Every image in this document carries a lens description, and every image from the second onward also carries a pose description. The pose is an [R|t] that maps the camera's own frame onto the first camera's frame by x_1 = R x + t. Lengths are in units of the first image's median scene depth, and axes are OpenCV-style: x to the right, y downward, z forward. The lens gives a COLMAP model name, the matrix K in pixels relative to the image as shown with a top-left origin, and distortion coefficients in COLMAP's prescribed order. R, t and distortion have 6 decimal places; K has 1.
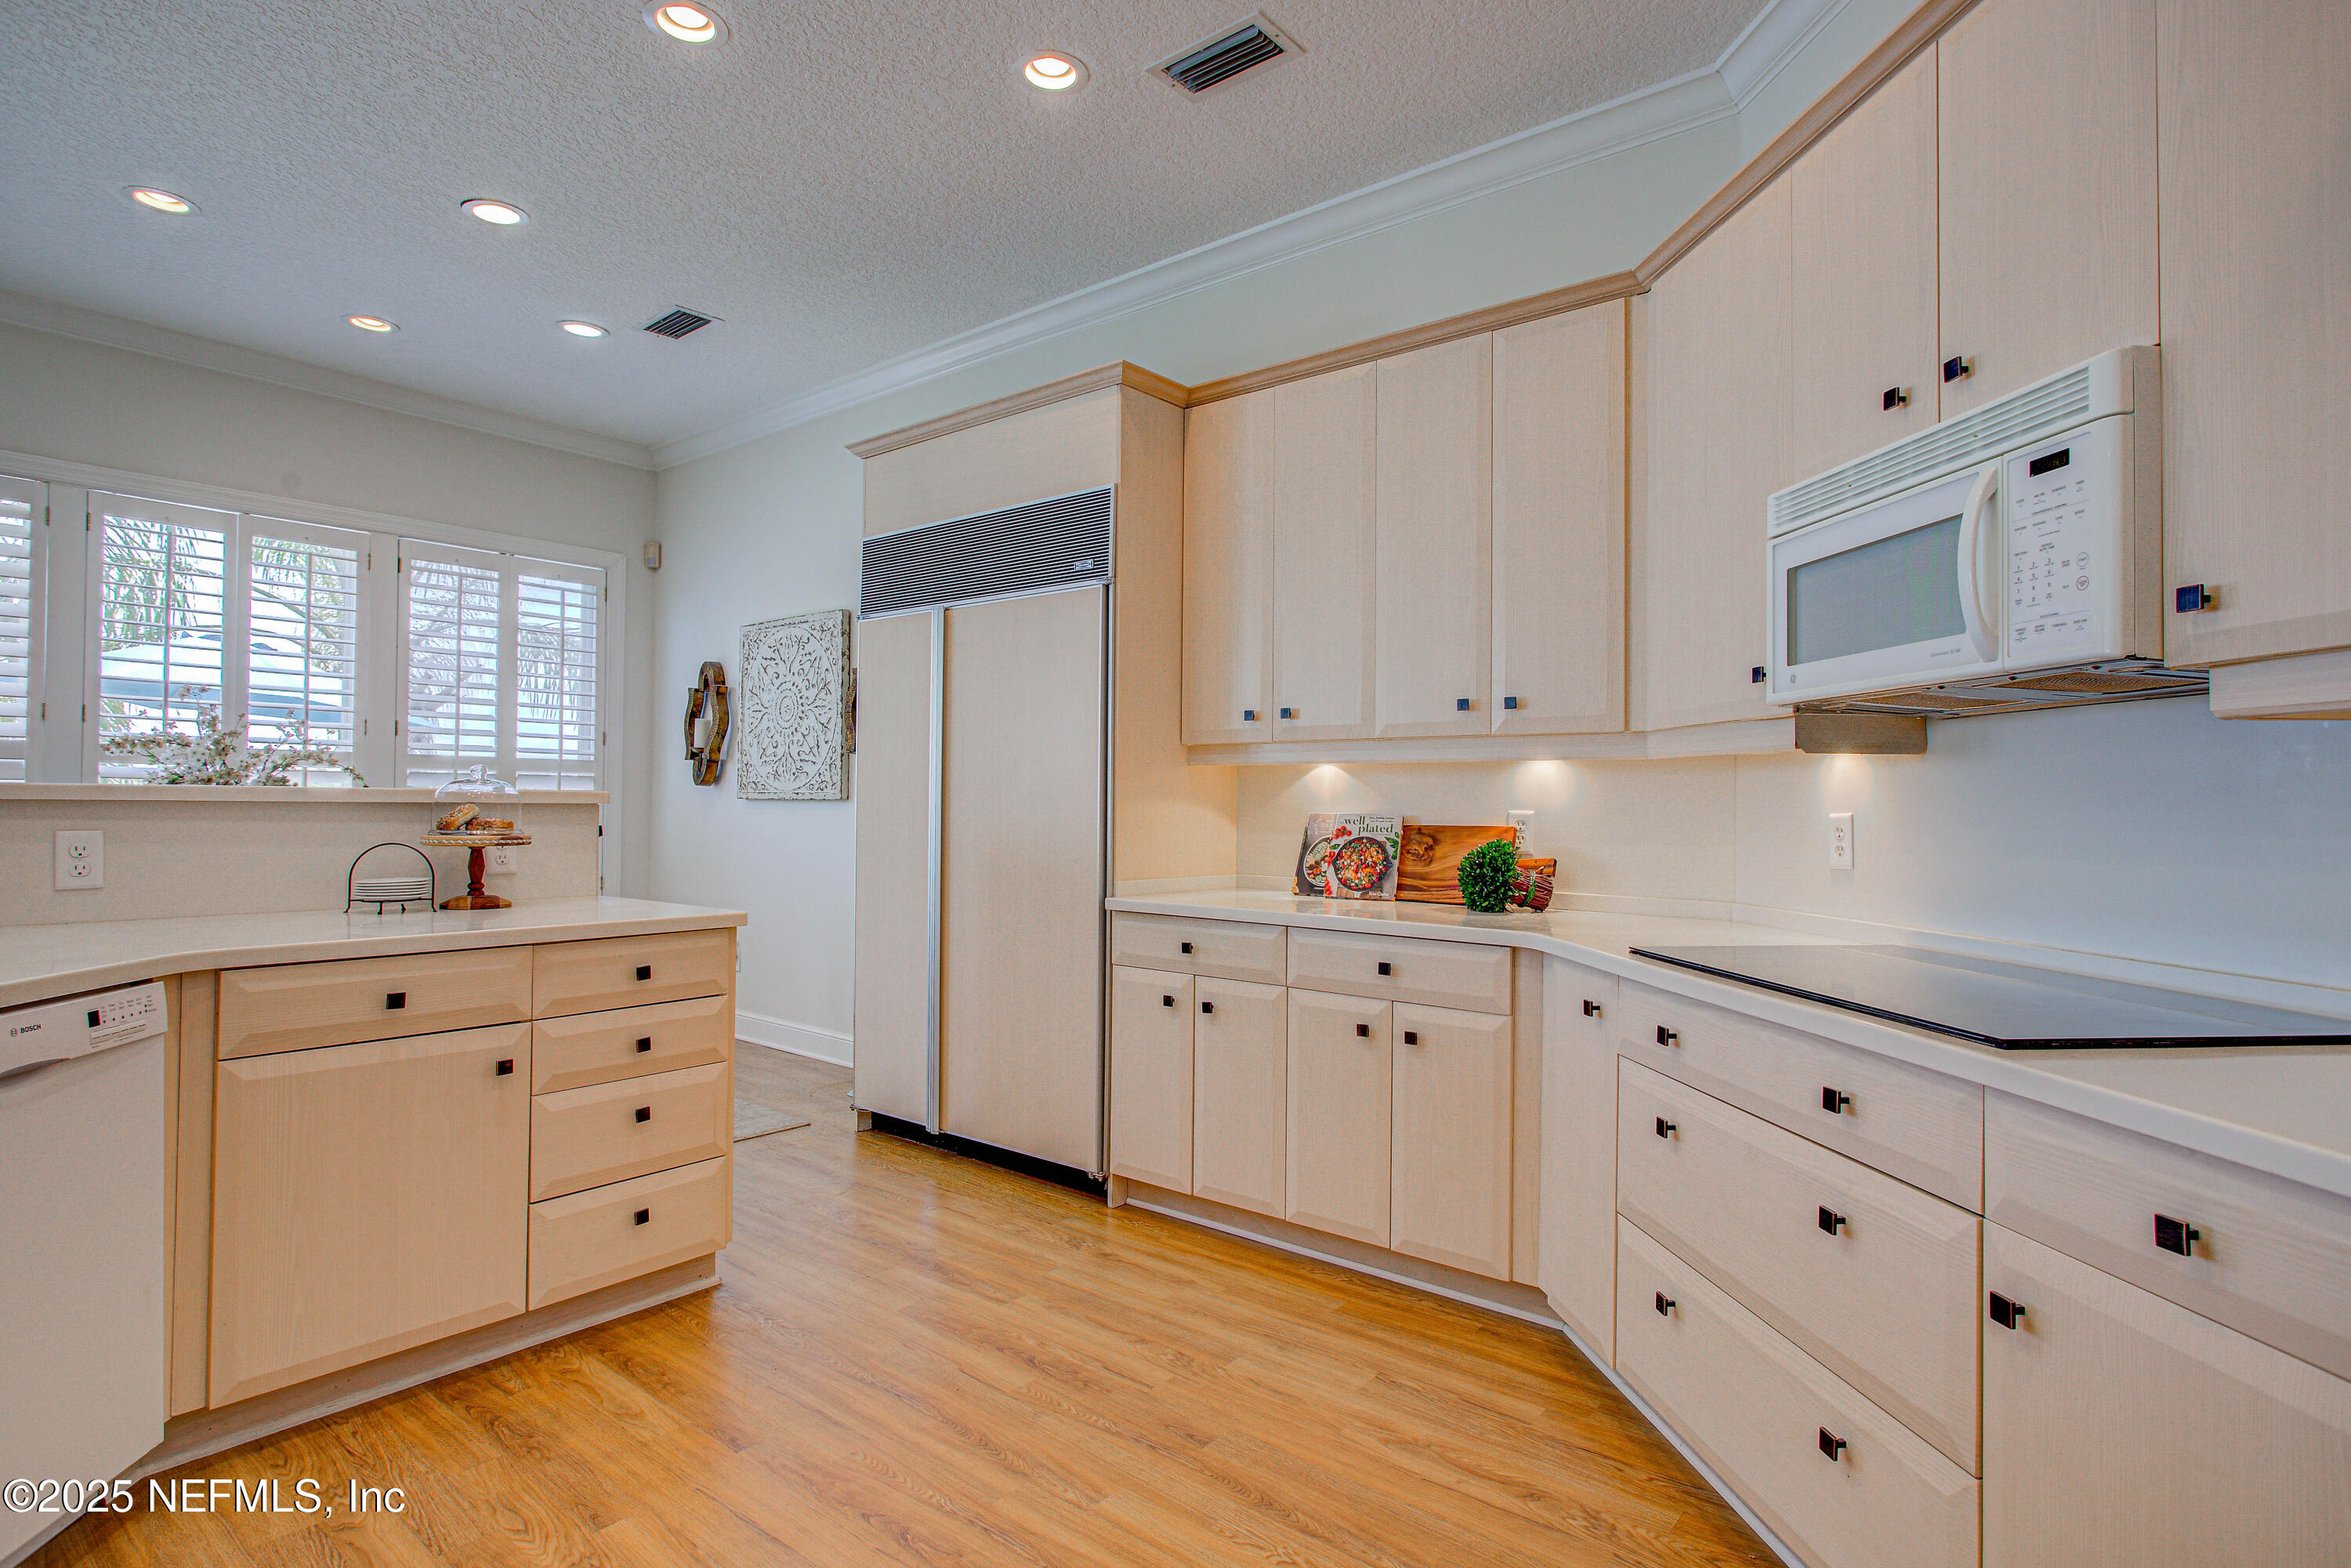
lens RADIAL K [[1192.2, 0, 1167.8], [0, 1192.2, 788.2], [0, 0, 1]] dist [-0.011801, 0.005893]
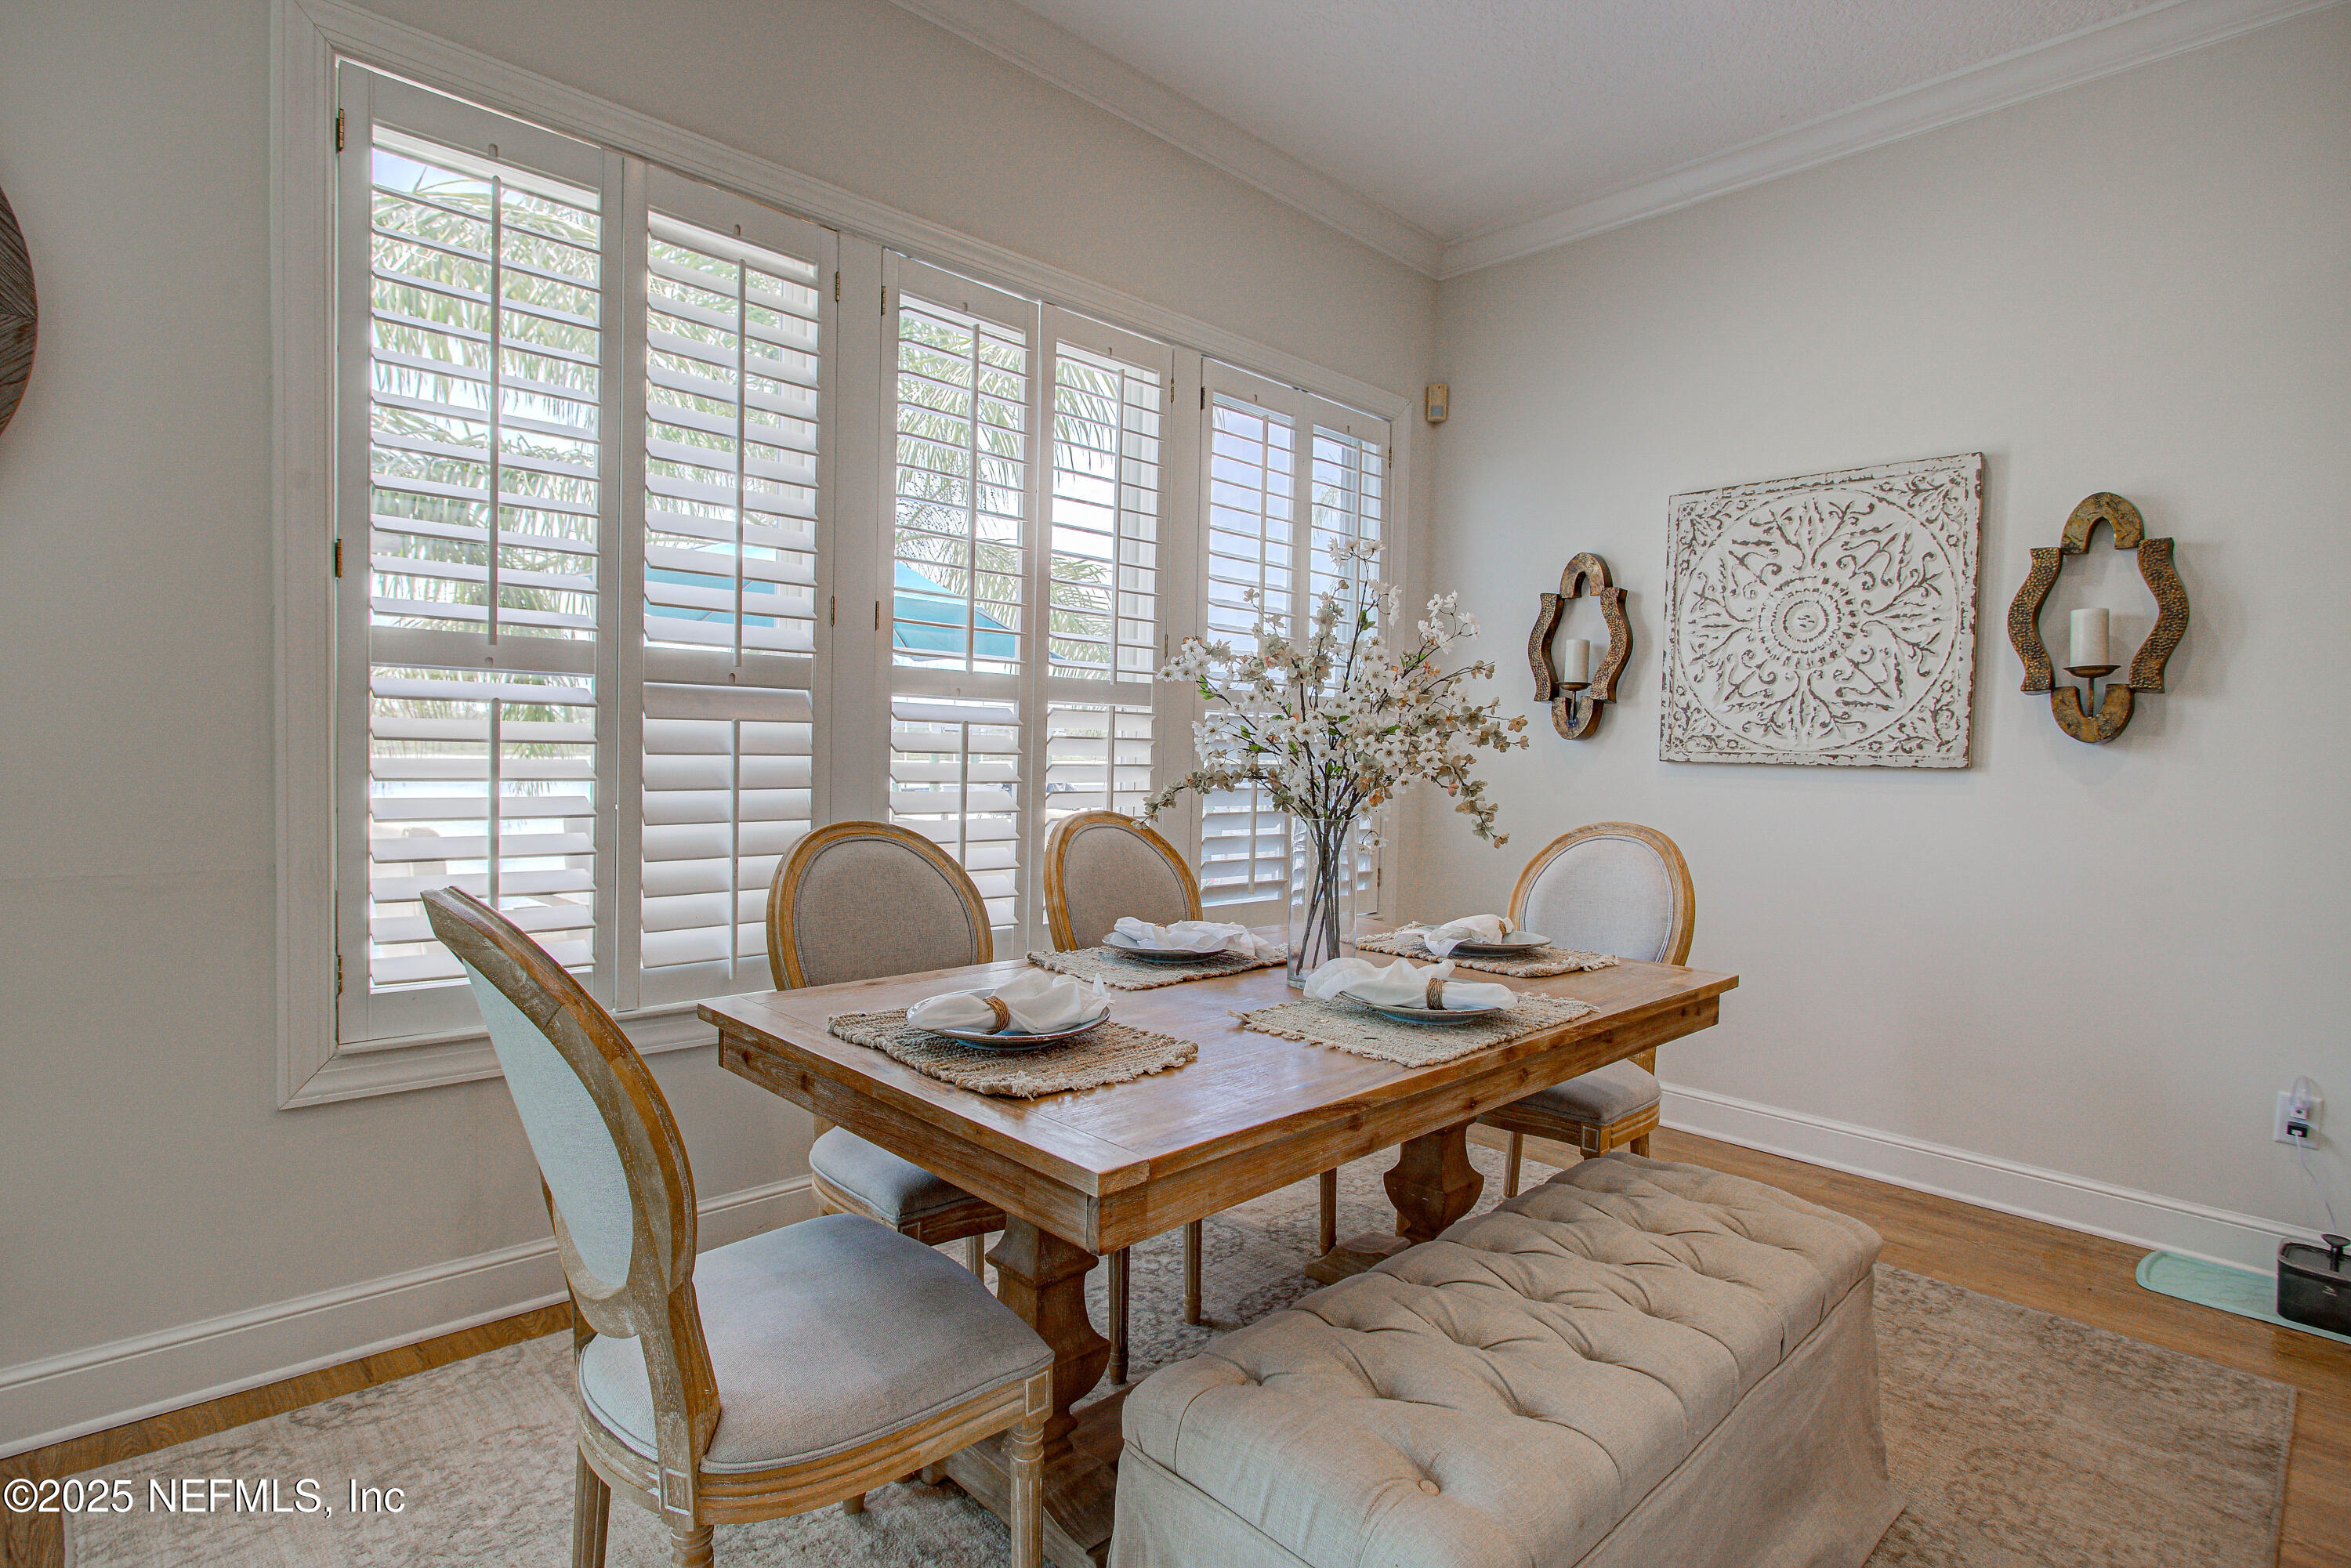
lens RADIAL K [[1192.2, 0, 1180.5], [0, 1192.2, 782.8], [0, 0, 1]] dist [-0.011801, 0.005893]
pose [[0.993482, 0.016878, -0.112728, -0.585410], [-0.012279, 0.999069, 0.041367, -0.003159], [0.113322, -0.039713, 0.992764, 0.340301]]
